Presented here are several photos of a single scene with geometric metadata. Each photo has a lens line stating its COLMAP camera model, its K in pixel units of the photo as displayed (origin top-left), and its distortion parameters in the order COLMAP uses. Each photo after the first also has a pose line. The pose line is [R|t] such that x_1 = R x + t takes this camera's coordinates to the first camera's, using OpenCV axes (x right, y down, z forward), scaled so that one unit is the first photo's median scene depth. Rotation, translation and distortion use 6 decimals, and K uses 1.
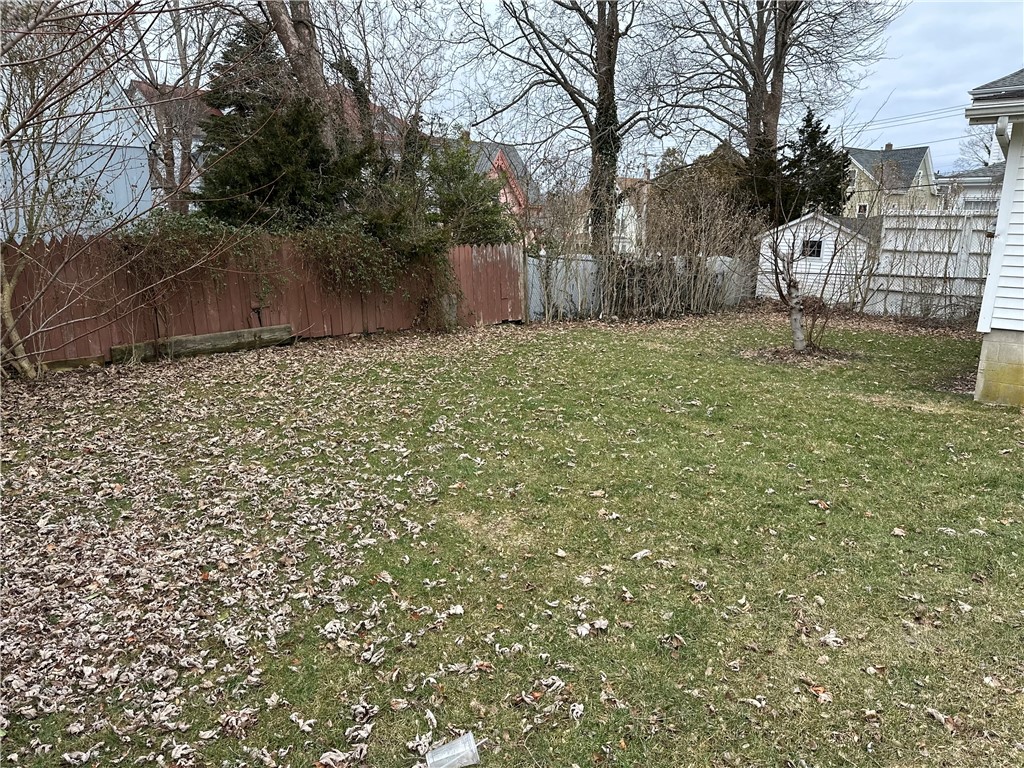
lens RADIAL K [[715.9, 0, 512.7], [0, 715.9, 386.0], [0, 0, 1]] dist [0.080103, -0.084365]
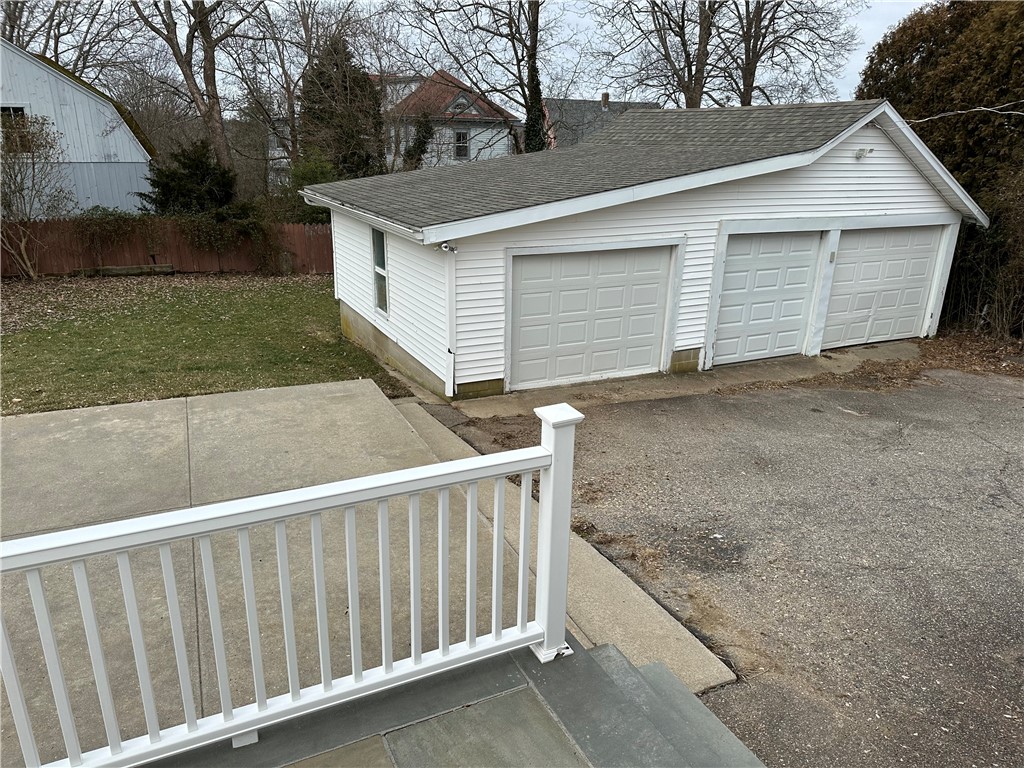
lens RADIAL K [[715.9, 0, 510.2], [0, 715.9, 390.2], [0, 0, 1]] dist [0.080103, -0.084365]
pose [[0.922151, 0.142908, -0.359464, 1.306750], [-0.109789, 0.987734, 0.111035, -0.068762], [0.370923, -0.062926, 0.926529, -0.506847]]
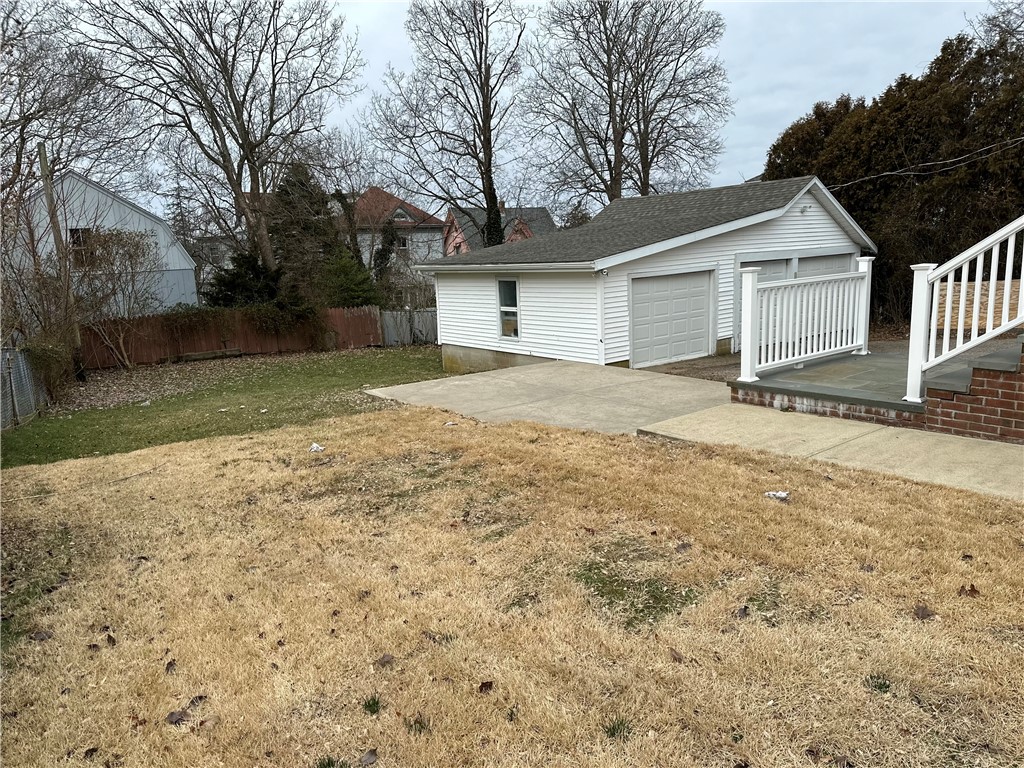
lens RADIAL K [[715.9, 0, 519.1], [0, 715.9, 385.5], [0, 0, 1]] dist [0.080103, -0.084365]
pose [[0.980751, -0.010004, -0.195008, 1.018081], [0.001605, 0.999066, -0.043180, 0.135351], [0.195257, 0.042036, 0.979851, -1.081982]]
